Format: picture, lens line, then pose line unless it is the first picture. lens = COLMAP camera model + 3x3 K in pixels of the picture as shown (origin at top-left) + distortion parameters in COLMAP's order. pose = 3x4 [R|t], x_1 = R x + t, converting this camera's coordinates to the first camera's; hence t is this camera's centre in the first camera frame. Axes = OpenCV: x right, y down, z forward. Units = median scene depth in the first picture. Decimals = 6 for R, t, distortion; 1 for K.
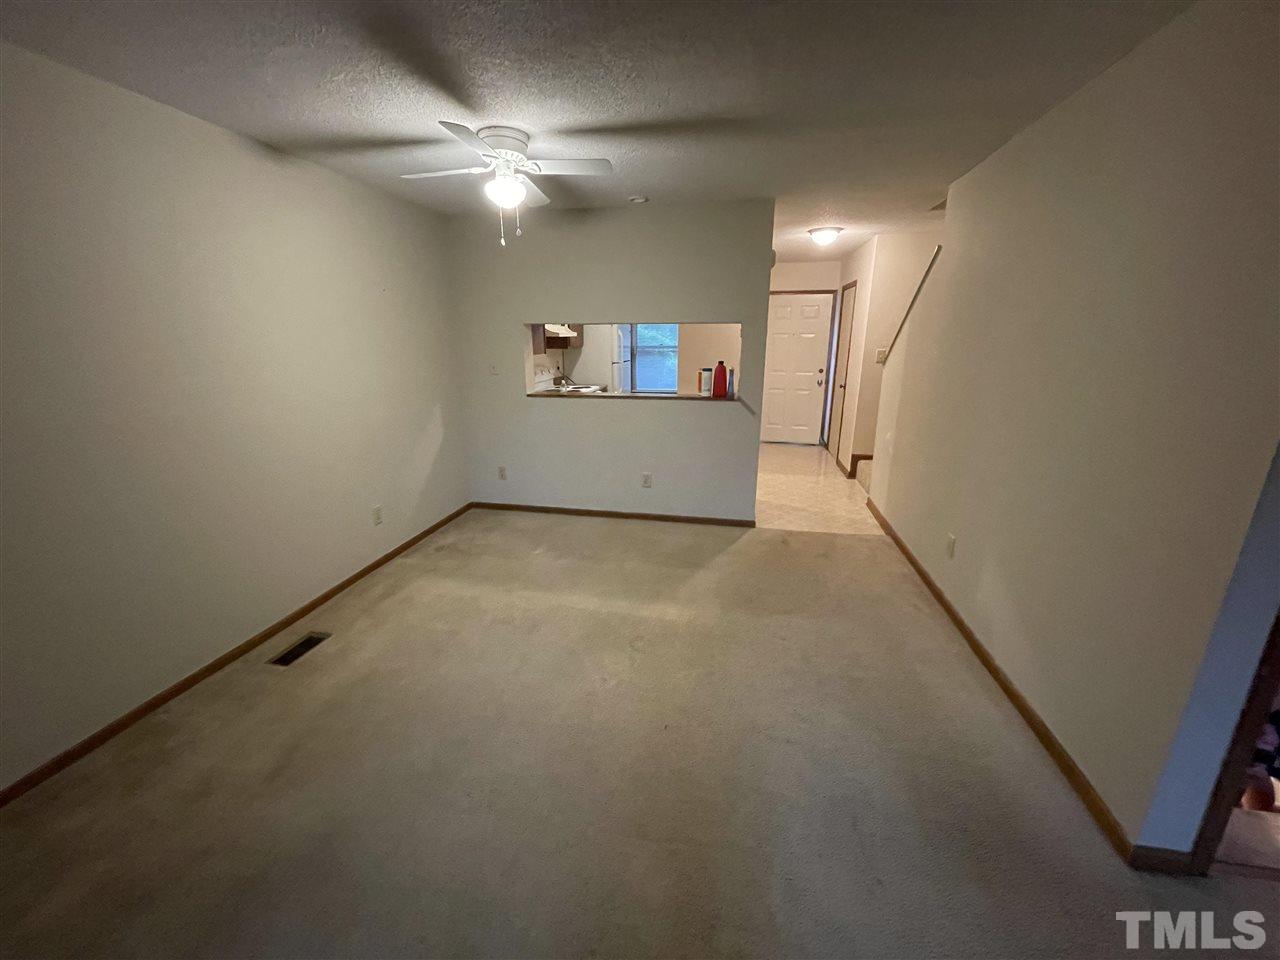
lens RADIAL K [[512.0, 0, 640.0], [0, 512.0, 480.0], [0, 0, 1]] dist [-0.002637, -0.000143]
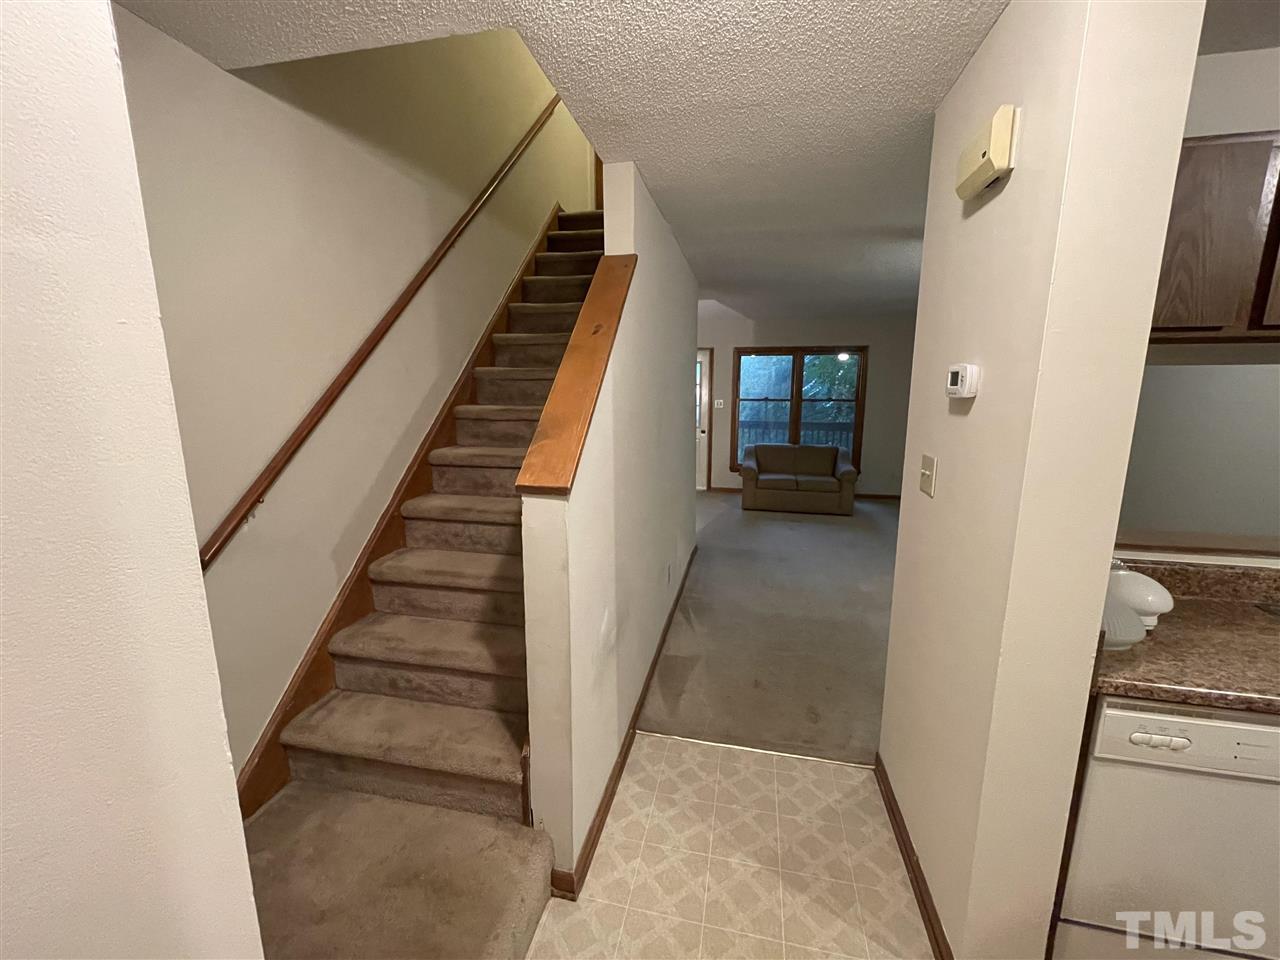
lens RADIAL K [[512.0, 0, 640.0], [0, 512.0, 480.0], [0, 0, 1]] dist [-0.002637, -0.000143]
pose [[-0.999827, -0.006562, 0.017382, 0.424589], [0.001486, 0.904309, 0.426877, -0.364325], [-0.018520, 0.426829, -0.904143, 1.260307]]
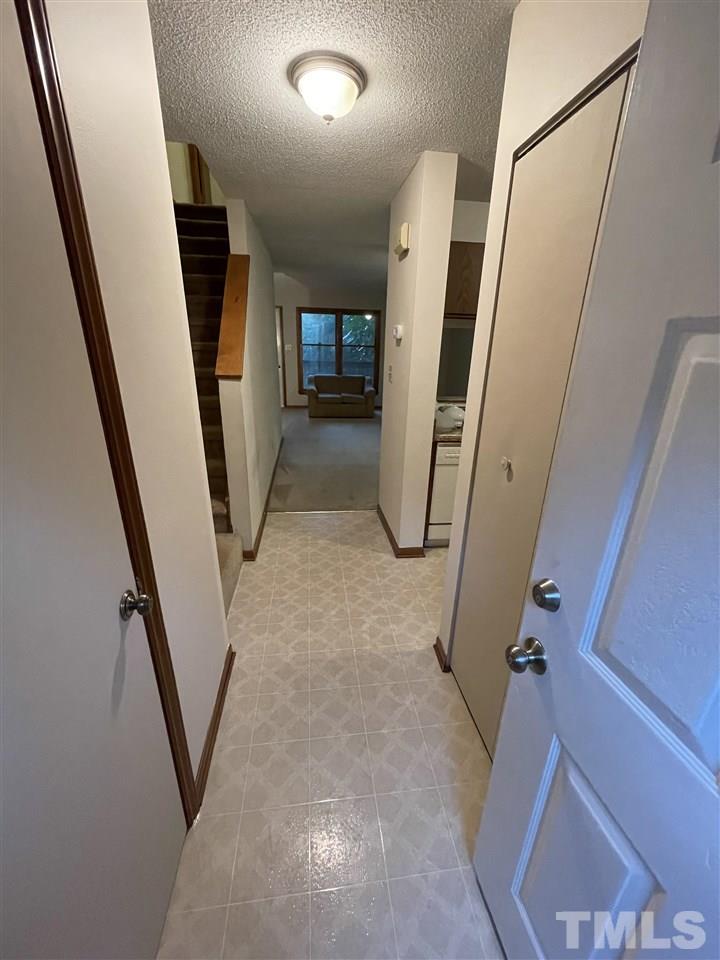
lens RADIAL K [[384.0, 0, 360.0], [0, 384.0, 480.0], [0, 0, 1]] dist [-0.002637, -0.000143]
pose [[-0.948084, 0.083565, -0.306844, 0.492161], [-0.109355, 0.820356, 0.561299, -0.425367], [0.298626, 0.565714, -0.768629, 1.521871]]
